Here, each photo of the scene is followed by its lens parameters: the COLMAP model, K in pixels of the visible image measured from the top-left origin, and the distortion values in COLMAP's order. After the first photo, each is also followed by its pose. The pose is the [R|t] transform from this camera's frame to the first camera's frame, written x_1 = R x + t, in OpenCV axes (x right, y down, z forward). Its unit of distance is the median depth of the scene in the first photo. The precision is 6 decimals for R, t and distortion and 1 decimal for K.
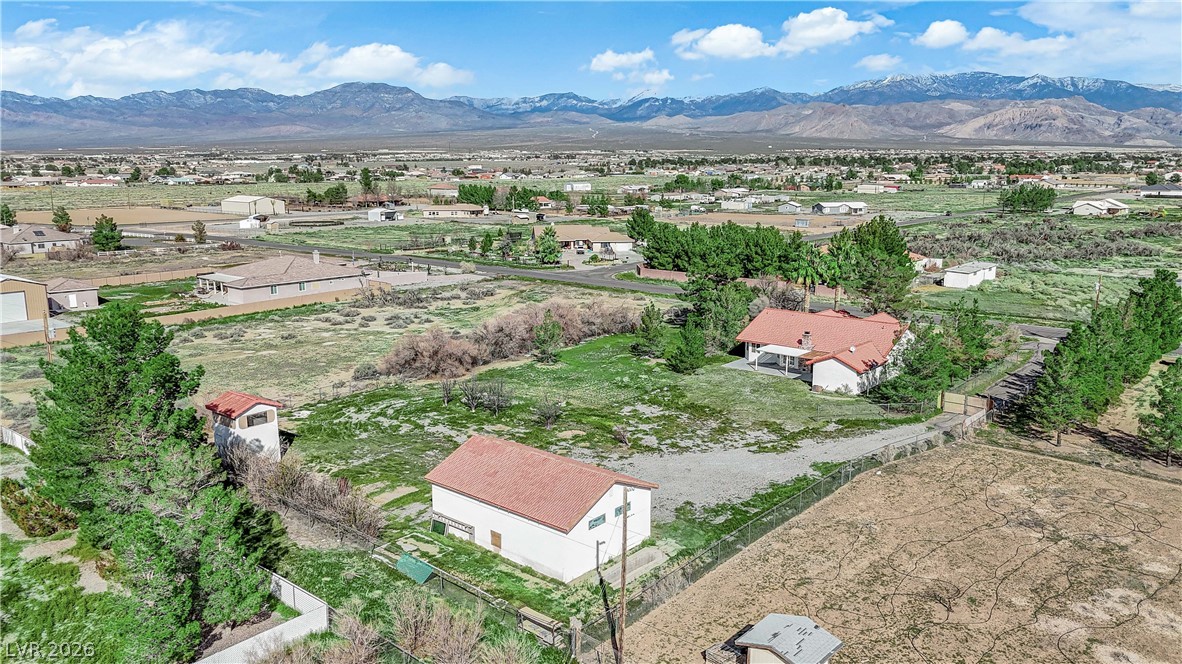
lens RADIAL K [[876.4, 0, 589.2], [0, 876.4, 334.0], [0, 0, 1]] dist [0.043253, -0.023718]
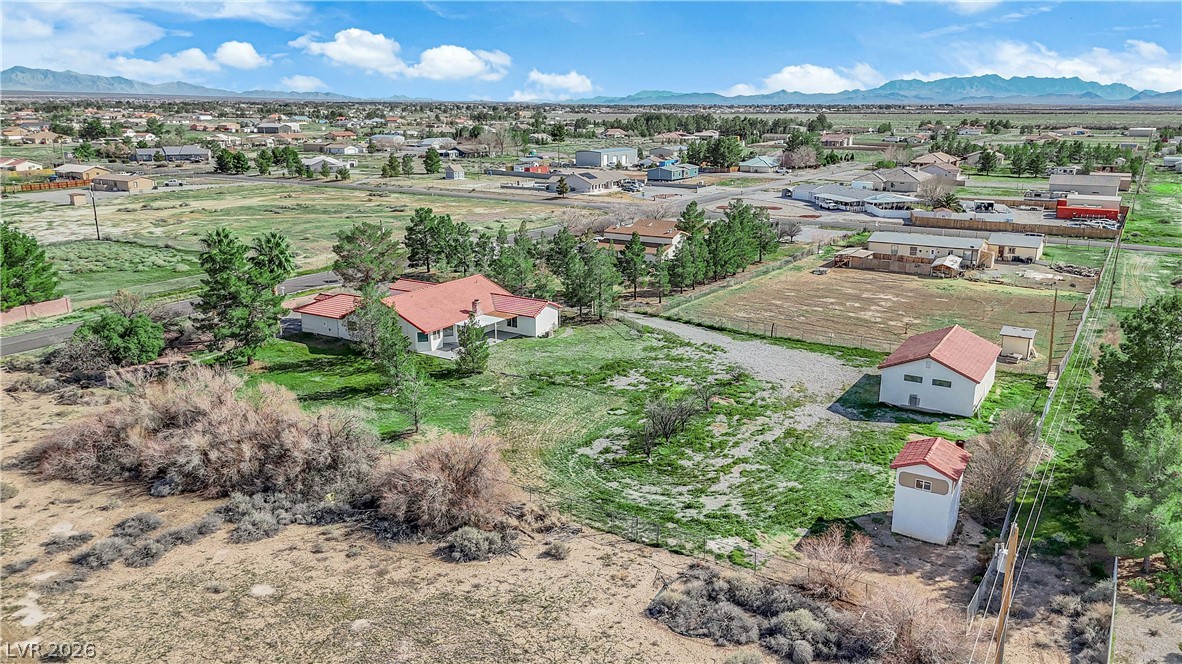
lens RADIAL K [[876.4, 0, 586.5], [0, 876.4, 329.5], [0, 0, 1]] dist [0.043253, -0.023718]
pose [[-0.153877, -0.246011, 0.956975, -0.942718], [0.196741, 0.941488, 0.273665, -0.275745], [-0.968305, 0.230387, -0.096474, 1.171094]]
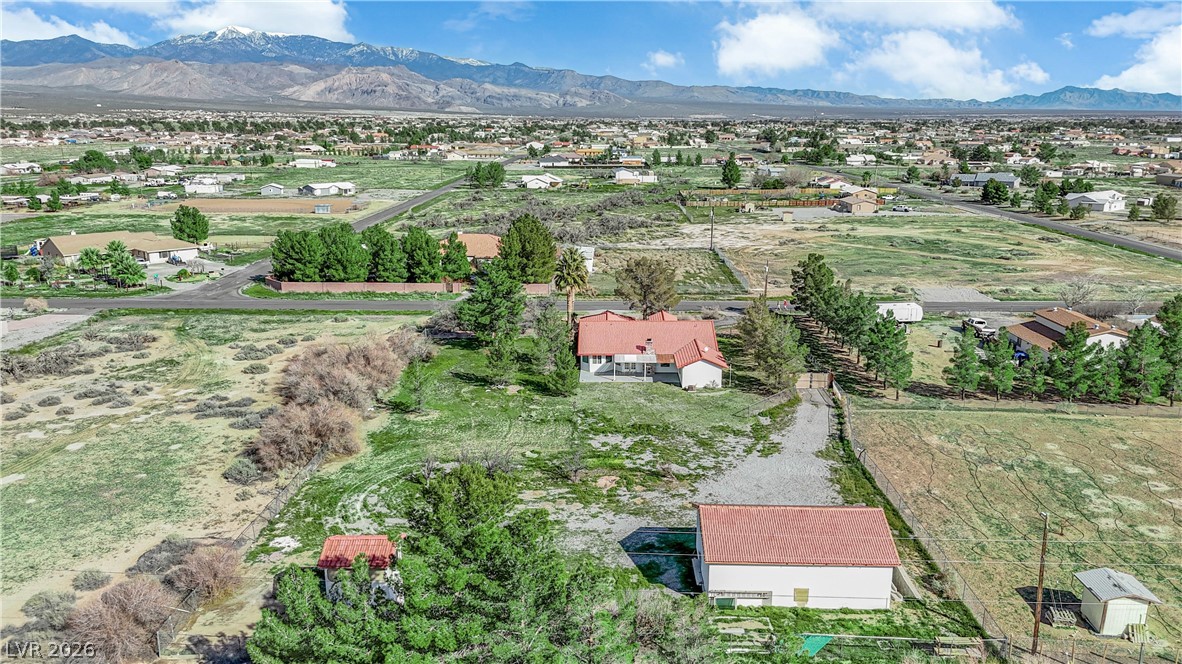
lens RADIAL K [[876.4, 0, 596.3], [0, 876.4, 331.8], [0, 0, 1]] dist [0.043253, -0.023718]
pose [[0.764610, -0.147918, 0.627290, -0.606461], [0.123496, 0.988897, 0.082656, -0.134849], [-0.632551, 0.014268, 0.774387, 0.205684]]
